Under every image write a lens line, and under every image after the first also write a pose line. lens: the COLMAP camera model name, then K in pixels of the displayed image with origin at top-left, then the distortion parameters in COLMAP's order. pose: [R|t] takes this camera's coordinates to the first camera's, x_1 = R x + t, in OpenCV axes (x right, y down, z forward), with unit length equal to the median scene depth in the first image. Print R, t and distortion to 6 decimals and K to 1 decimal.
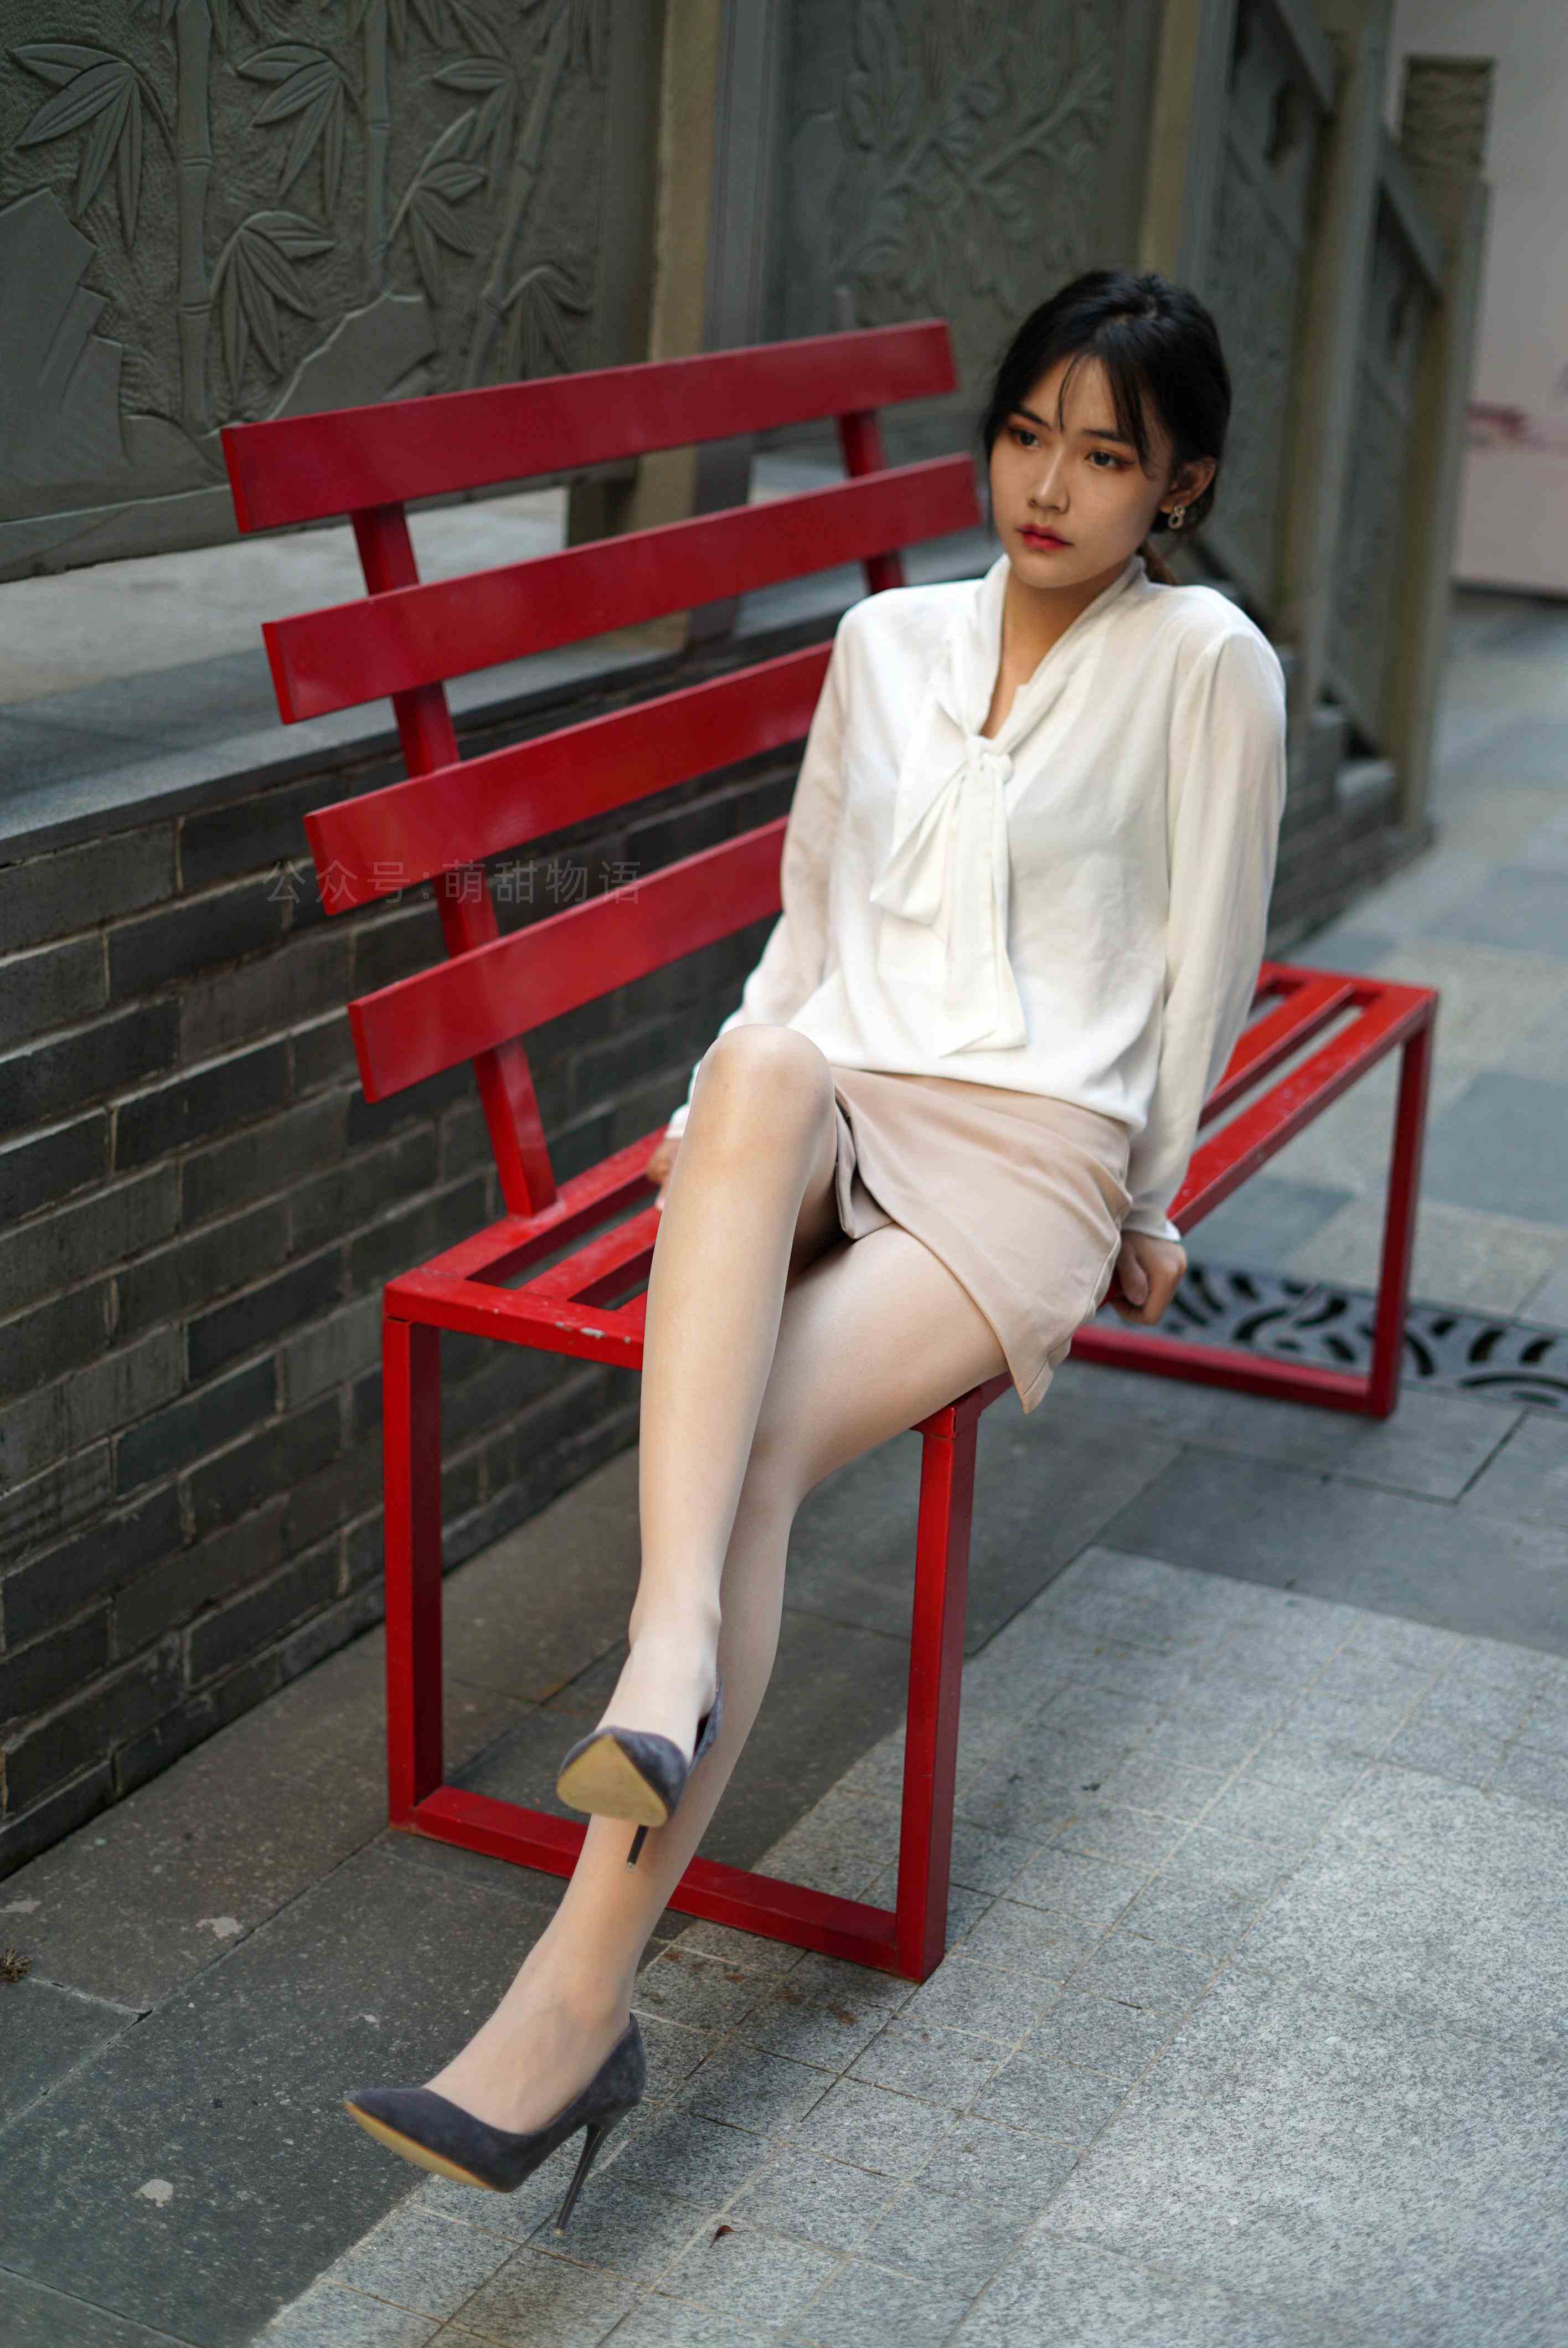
lens RADIAL K [[3445.1, 0, 784.0], [0, 3445.1, 1174.0], [0, 0, 1]] dist [-0.029230, 0.004535]
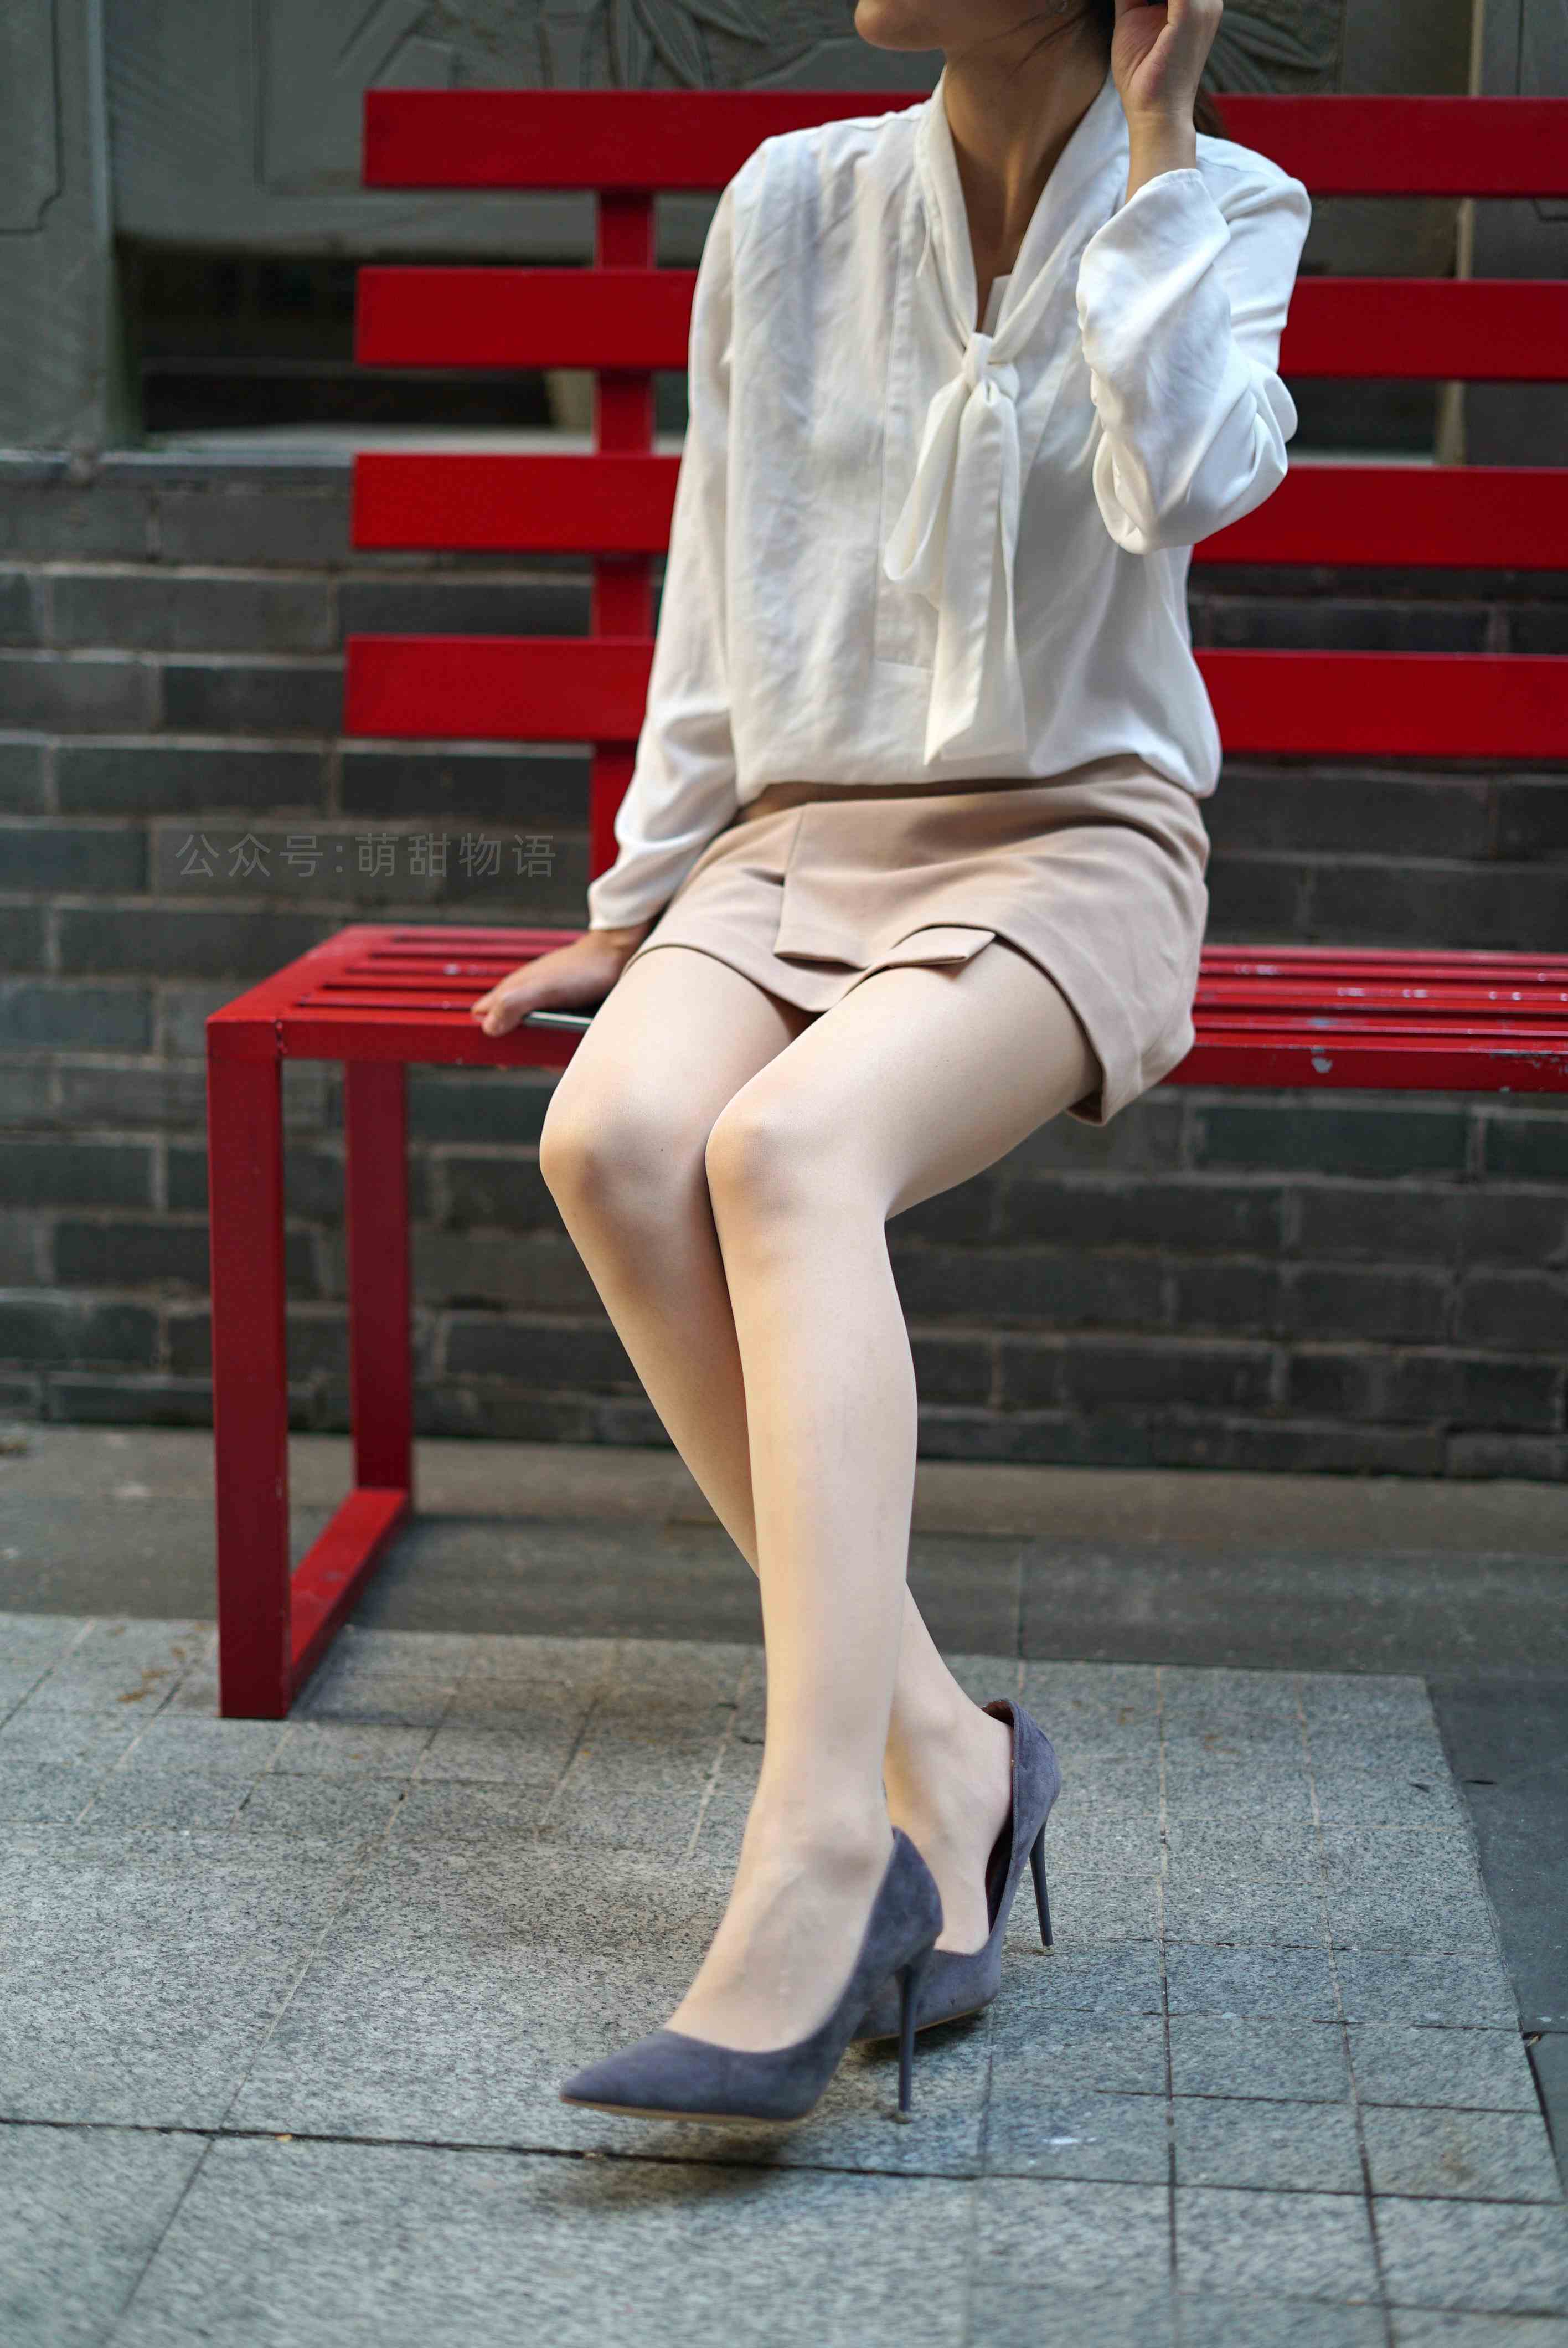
lens RADIAL K [[3445.1, 0, 784.0], [0, 3445.1, 1174.0], [0, 0, 1]] dist [-0.029230, 0.004535]
pose [[0.363443, 0.142394, -0.920670, 0.851791], [-0.295947, 0.954707, 0.030830, 0.032407], [0.883360, 0.261265, 0.389122, 0.725439]]
